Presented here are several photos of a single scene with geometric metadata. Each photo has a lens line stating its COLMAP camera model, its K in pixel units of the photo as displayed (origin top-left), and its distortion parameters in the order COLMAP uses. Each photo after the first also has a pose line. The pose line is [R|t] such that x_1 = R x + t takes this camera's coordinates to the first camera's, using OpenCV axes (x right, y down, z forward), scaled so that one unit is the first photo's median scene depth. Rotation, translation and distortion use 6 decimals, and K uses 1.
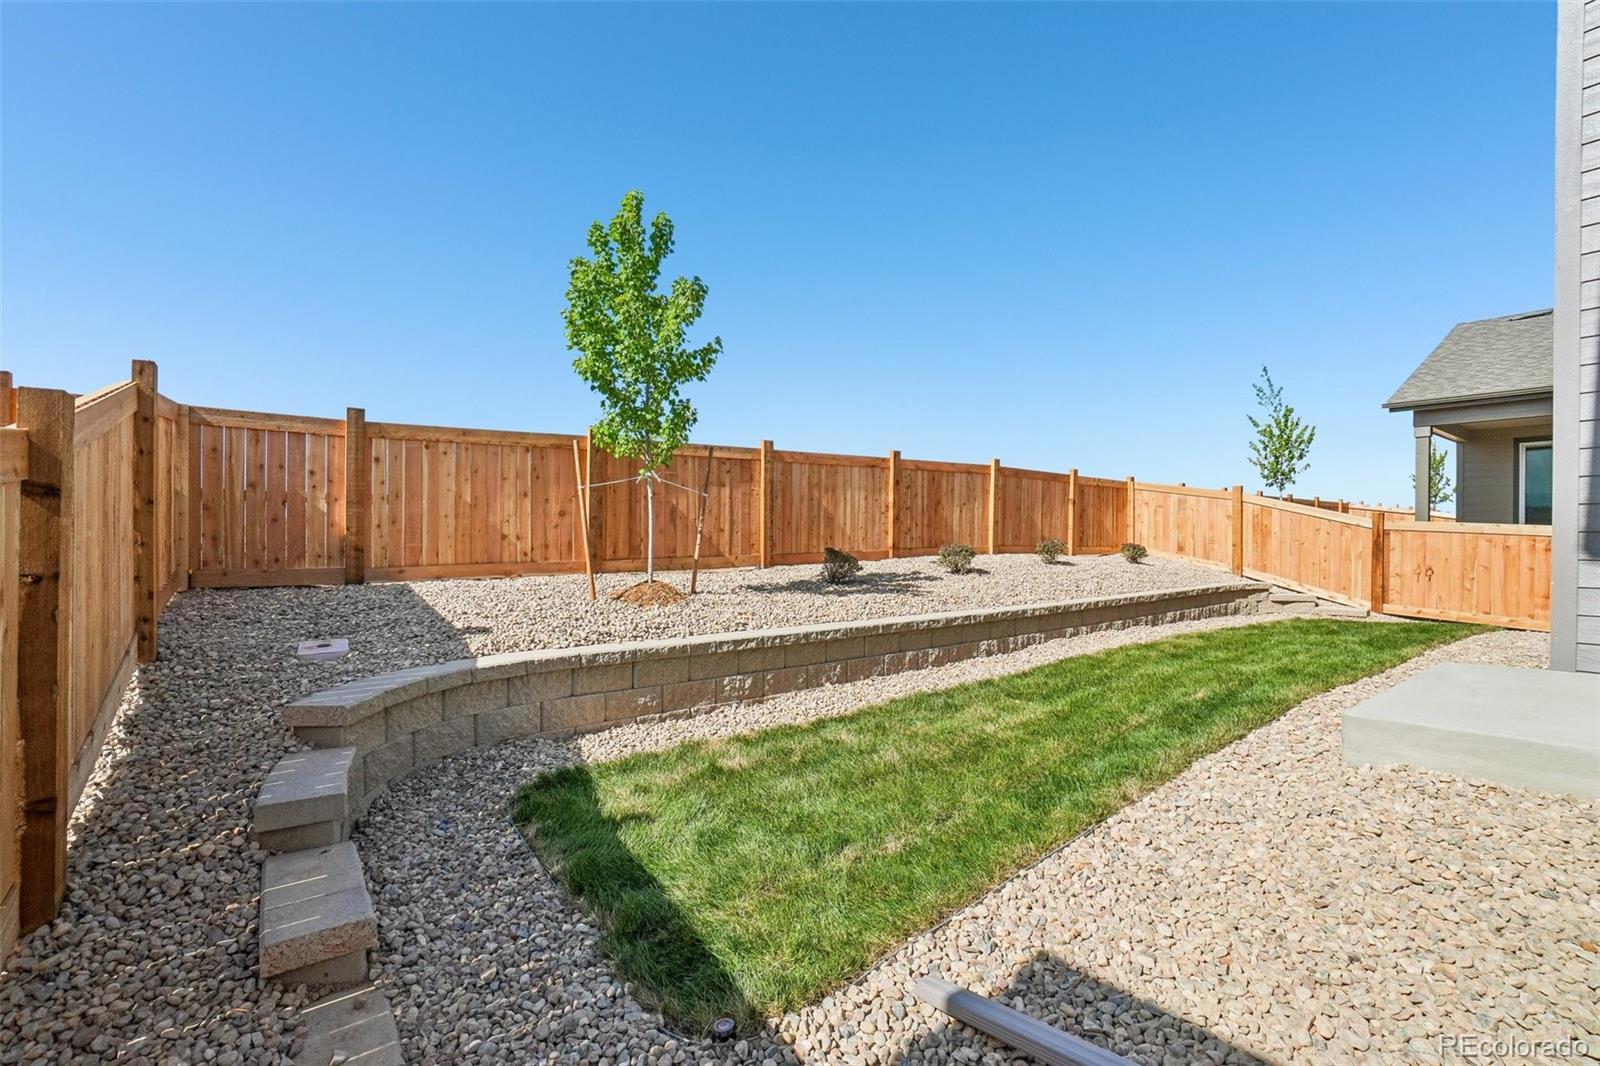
lens RADIAL K [[715.2, 0, 787.9], [0, 715.2, 539.5], [0, 0, 1]] dist [-0.036955, 0.006699]
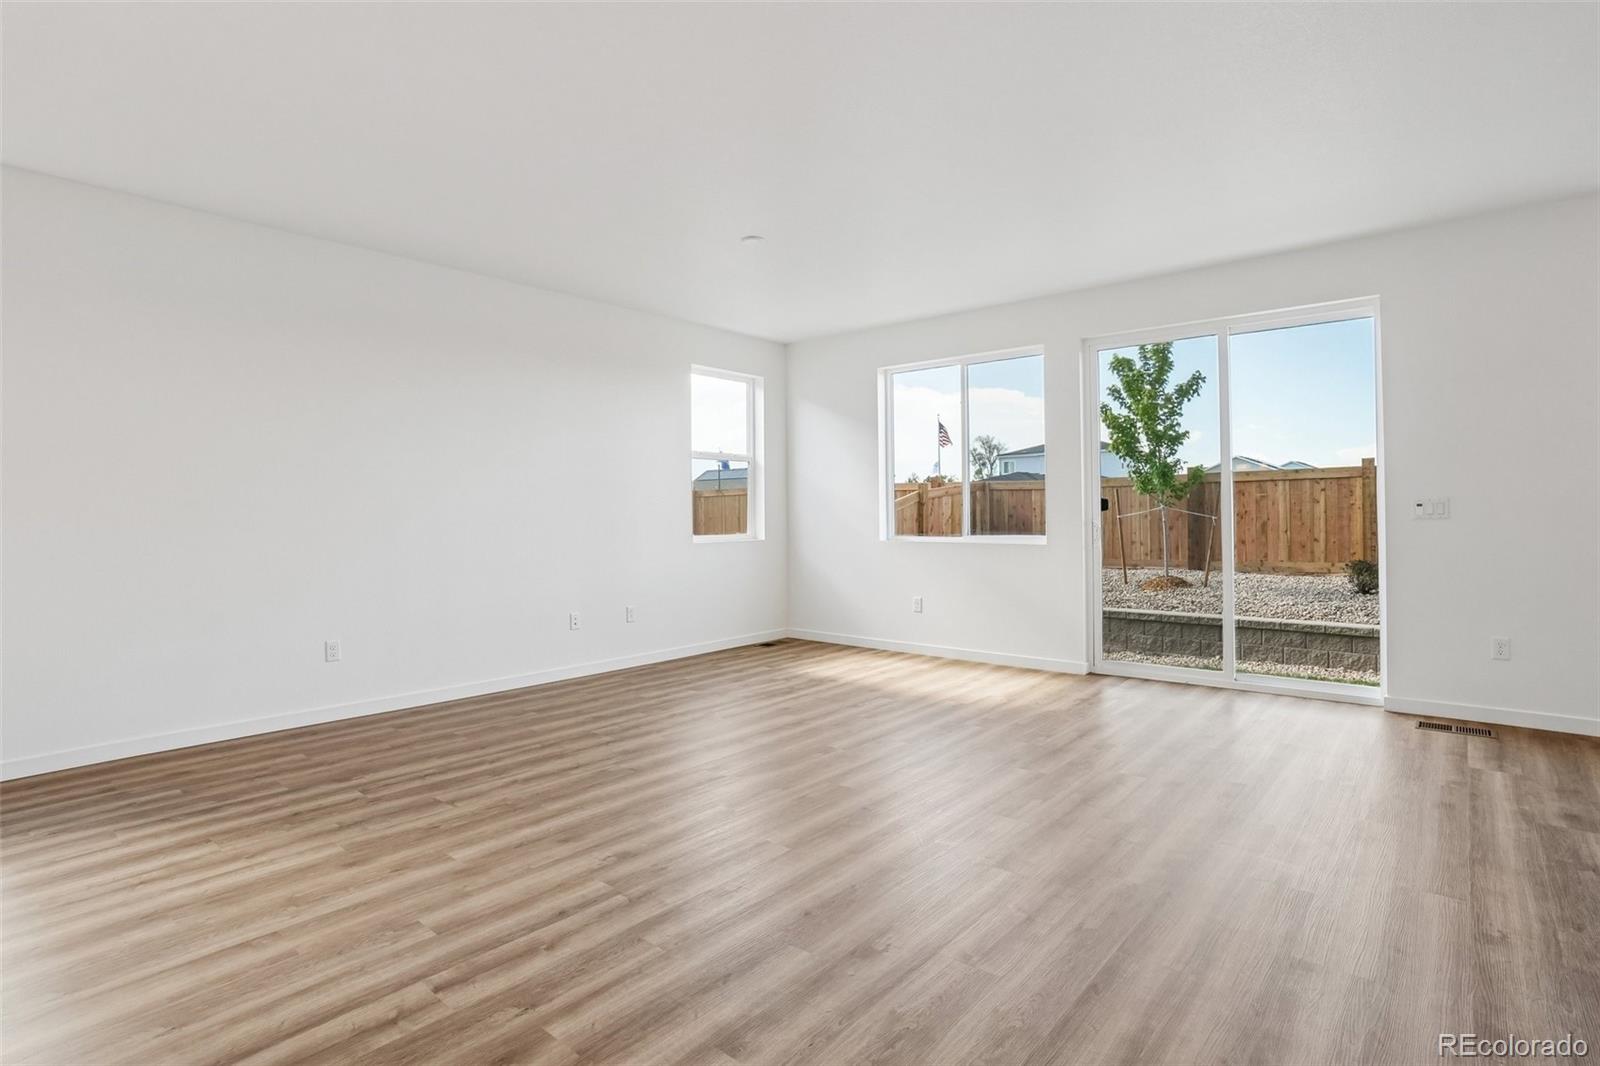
lens RADIAL K [[766.7, 0, 800.0], [0, 766.7, 530.6], [0, 0, 1]] dist [0.002033, 0.000891]
pose [[0.230646, 0.015321, -0.972917, 1.105516], [0.003313, 0.999858, 0.016531, -0.061549], [0.973032, -0.007036, 0.230562, -0.130193]]
